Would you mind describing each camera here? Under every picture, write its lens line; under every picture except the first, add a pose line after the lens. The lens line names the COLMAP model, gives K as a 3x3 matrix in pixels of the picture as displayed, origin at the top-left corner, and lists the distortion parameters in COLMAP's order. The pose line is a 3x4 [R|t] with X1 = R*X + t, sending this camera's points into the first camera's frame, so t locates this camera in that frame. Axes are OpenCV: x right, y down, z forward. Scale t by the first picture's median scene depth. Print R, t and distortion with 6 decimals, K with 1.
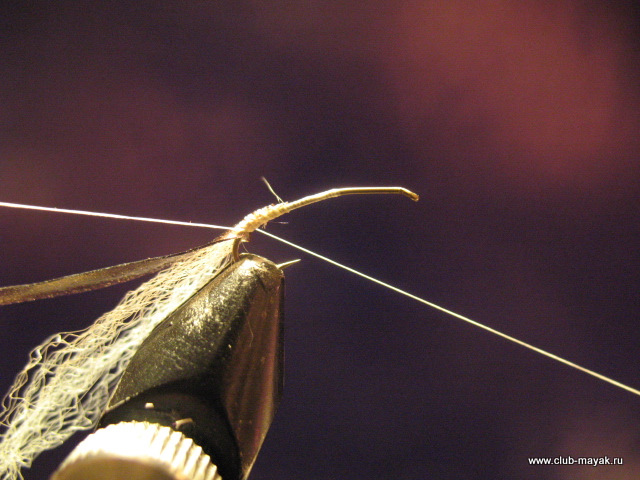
lens RADIAL K [[850.2, 0, 317.0], [0, 850.2, 242.7], [0, 0, 1]] dist [-0.165610, 0.000000]
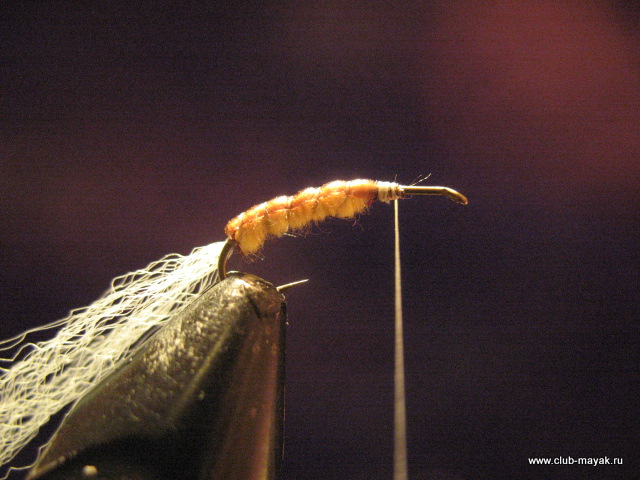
lens RADIAL K [[850.2, 0, 322.5], [0, 850.2, 238.2], [0, 0, 1]] dist [-0.165610, 0.000000]
pose [[0.999761, 0.014248, -0.016555, 0.004632], [-0.016656, 0.987643, -0.155836, 0.102835], [0.014130, 0.156075, 0.987644, 0.272407]]
